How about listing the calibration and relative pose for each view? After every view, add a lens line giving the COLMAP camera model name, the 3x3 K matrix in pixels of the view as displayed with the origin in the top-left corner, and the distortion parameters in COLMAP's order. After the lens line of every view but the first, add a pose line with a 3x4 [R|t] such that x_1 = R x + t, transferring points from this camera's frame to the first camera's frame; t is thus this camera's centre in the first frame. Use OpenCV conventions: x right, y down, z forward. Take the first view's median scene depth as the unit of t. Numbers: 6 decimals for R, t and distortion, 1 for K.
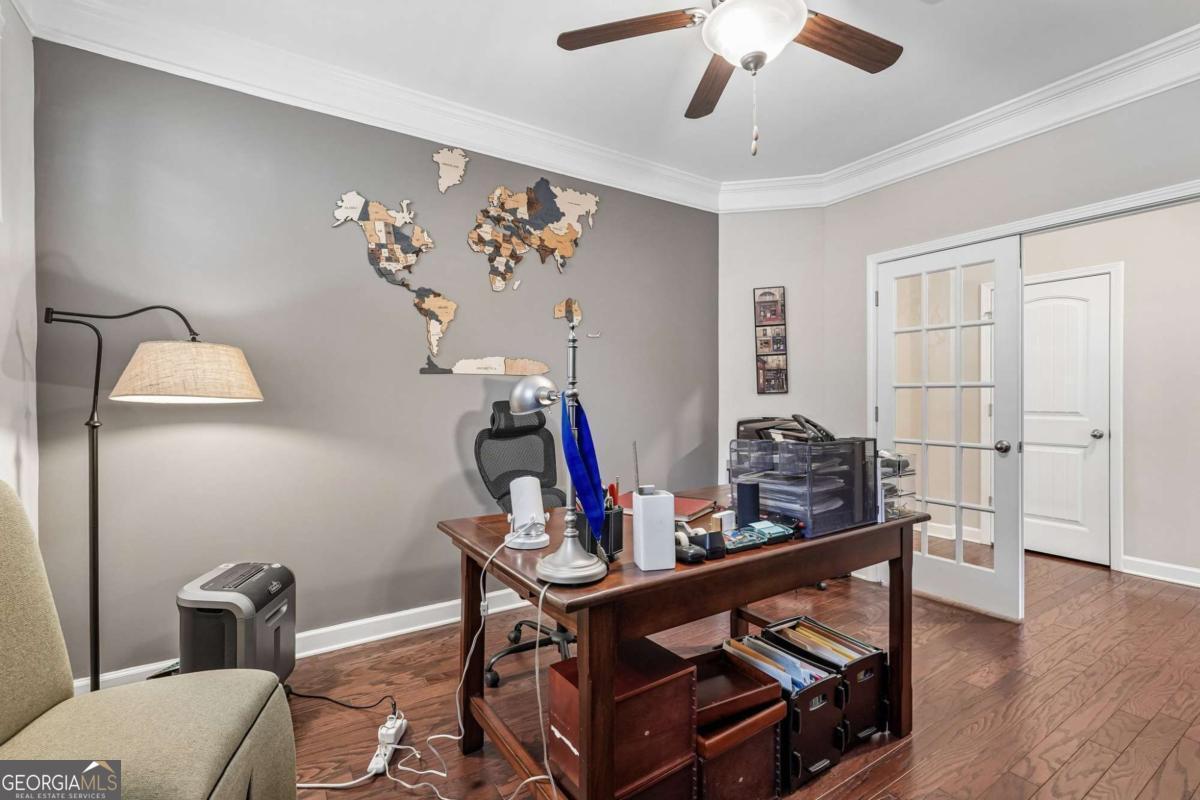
lens RADIAL K [[543.2, 0, 600.4], [0, 543.2, 396.4], [0, 0, 1]] dist [-0.000104, 0.006057]
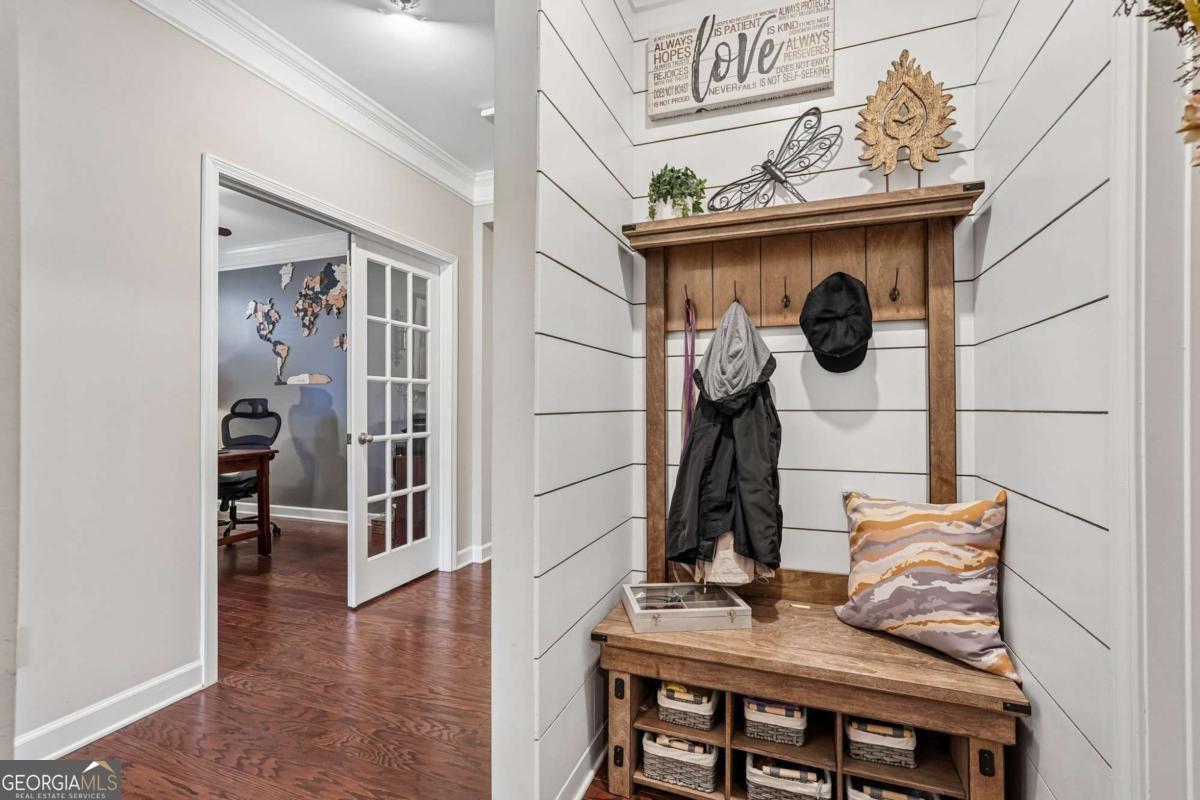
lens RADIAL K [[543.2, 0, 600.3], [0, 543.2, 403.1], [0, 0, 1]] dist [-0.000104, 0.006057]
pose [[0.584790, 0.000078, -0.811185, 1.822001], [-0.000343, 1.000000, -0.000151, 0.021737], [0.811185, 0.000367, 0.584790, 0.757693]]
